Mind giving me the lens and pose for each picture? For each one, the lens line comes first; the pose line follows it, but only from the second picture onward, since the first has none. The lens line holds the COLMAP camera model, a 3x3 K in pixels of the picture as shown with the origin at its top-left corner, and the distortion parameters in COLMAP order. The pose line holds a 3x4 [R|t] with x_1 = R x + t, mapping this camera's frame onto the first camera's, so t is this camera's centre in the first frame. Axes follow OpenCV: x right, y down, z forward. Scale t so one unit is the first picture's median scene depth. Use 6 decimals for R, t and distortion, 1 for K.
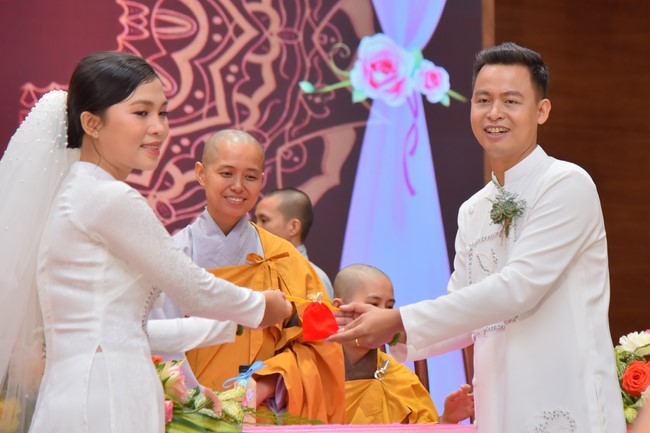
lens RADIAL K [[1589.5, 0, 343.9], [0, 1589.5, 196.4], [0, 0, 1]] dist [0.685455, 0.000000]
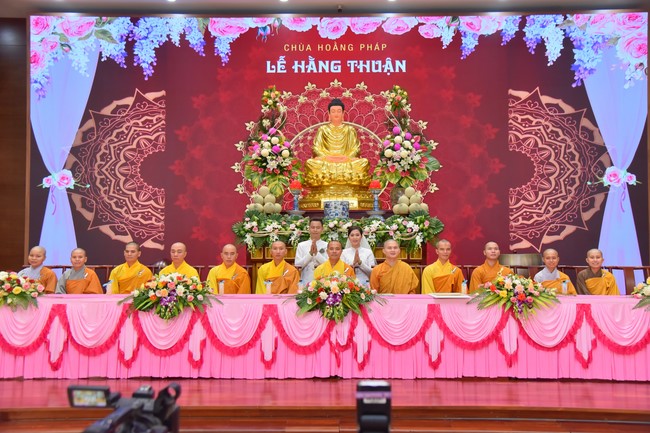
lens RADIAL K [[670.5, 0, 325.2], [0, 670.5, 214.2], [0, 0, 1]] dist [0.085596, 0.000000]
pose [[0.913450, -0.019360, -0.406490, 0.053567], [0.038122, 0.998546, 0.038108, -0.081018], [0.405161, -0.050306, 0.912860, -0.630824]]
